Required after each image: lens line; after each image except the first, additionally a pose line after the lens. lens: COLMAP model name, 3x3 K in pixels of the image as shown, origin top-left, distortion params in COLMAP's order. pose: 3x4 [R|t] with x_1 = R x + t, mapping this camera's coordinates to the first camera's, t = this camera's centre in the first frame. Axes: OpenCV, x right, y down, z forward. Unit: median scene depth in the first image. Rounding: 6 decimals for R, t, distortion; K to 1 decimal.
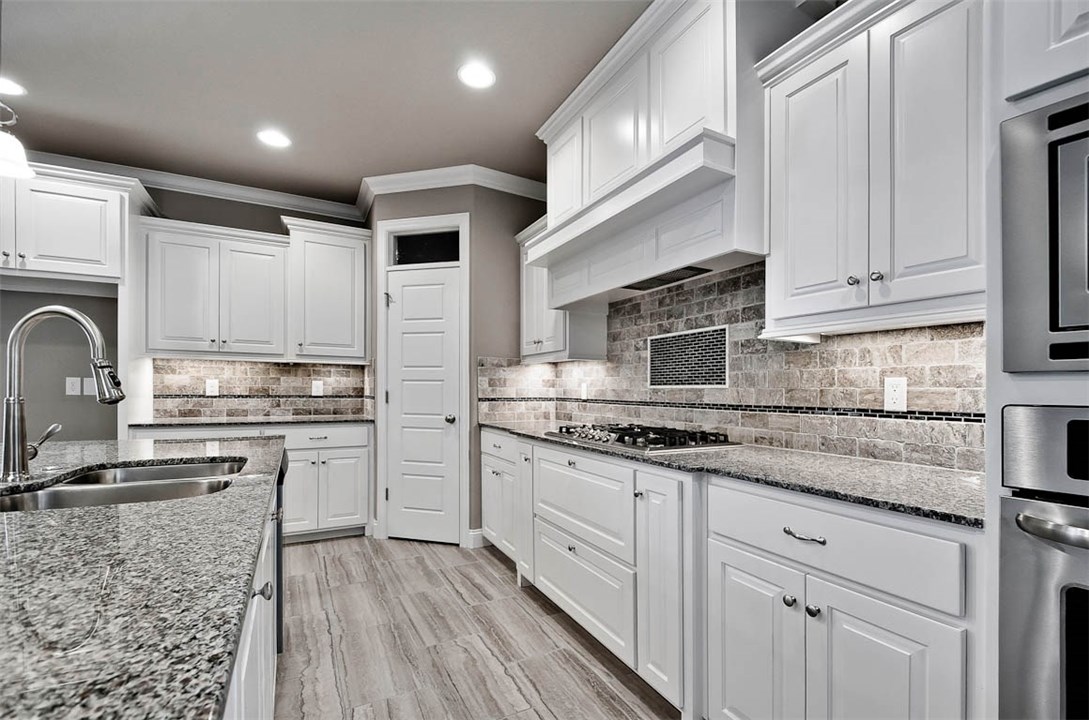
lens RADIAL K [[485.5, 0, 576.1], [0, 485.5, 384.6], [0, 0, 1]] dist [-0.016257, -0.005714]
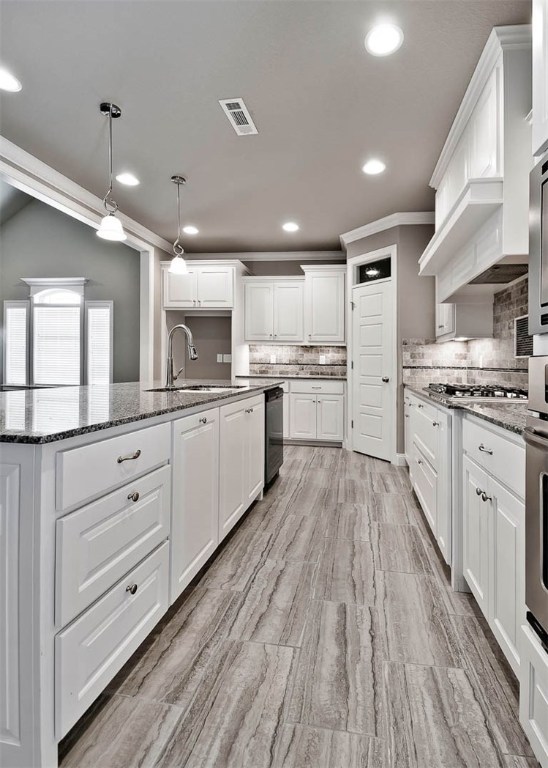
lens RADIAL K [[366.0, 0, 306.1], [0, 366.0, 361.8], [0, 0, 1]] dist [0.009716, -0.014149]
pose [[0.790788, 0.004214, -0.612075, 0.260096], [-0.003418, 0.999991, 0.002469, 0.012904], [0.612080, 0.000140, 0.790796, -0.084256]]
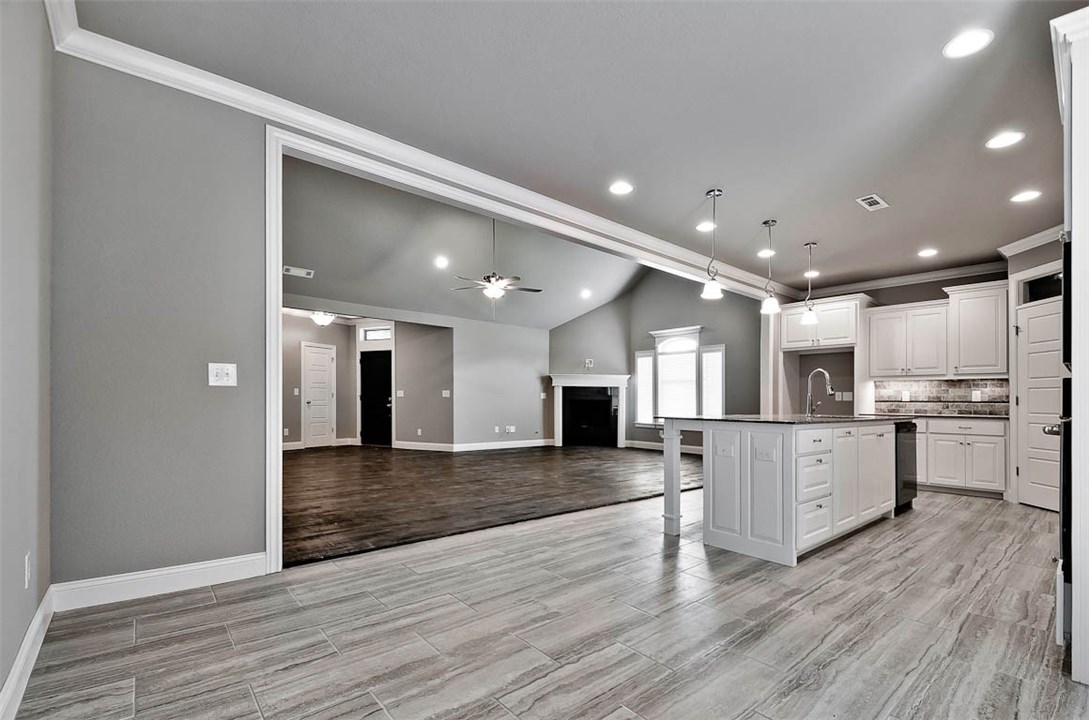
lens RADIAL K [[486.6, 0, 574.9], [0, 486.6, 411.8], [0, 0, 1]] dist [-0.001610, -0.010148]
pose [[0.218882, 0.012956, -0.975665, 0.709954], [0.007028, 0.999865, 0.014854, 0.029031], [0.975726, -0.010108, 0.218761, -0.558164]]
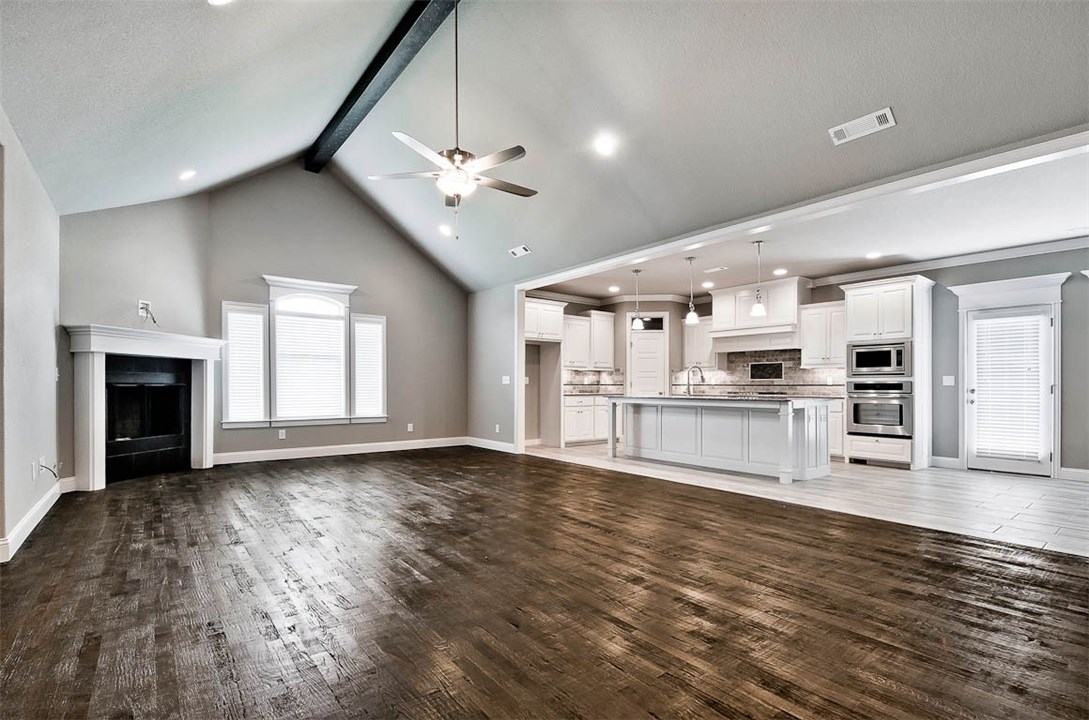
lens RADIAL K [[485.5, 0, 572.7], [0, 485.5, 382.2], [0, 0, 1]] dist [-0.016257, -0.005714]
pose [[0.987769, -0.005675, 0.155819, -1.116540], [0.004360, 0.999952, 0.008781, -0.008916], [-0.155861, -0.007994, 0.987747, -1.426076]]
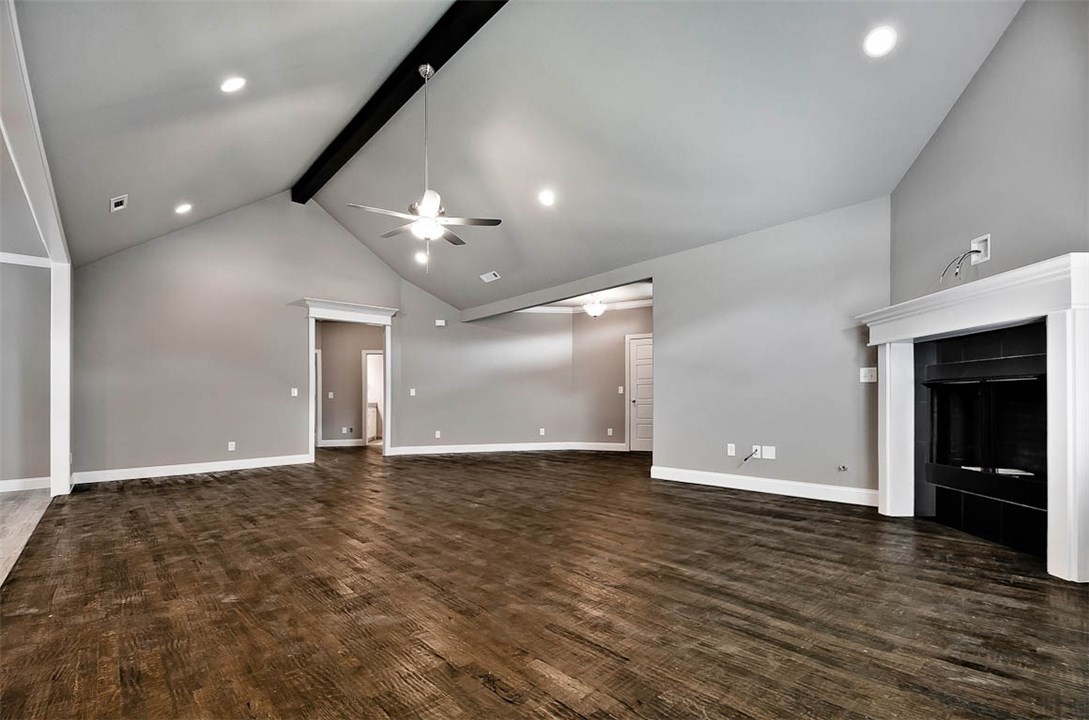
lens RADIAL K [[486.6, 0, 557.5], [0, 486.6, 407.7], [0, 0, 1]] dist [-0.001610, -0.010148]
pose [[-0.973040, 0.004867, -0.230587, -1.256453], [0.006772, 0.999949, -0.007471, 0.055233], [0.230539, -0.008831, -0.973023, 0.833157]]
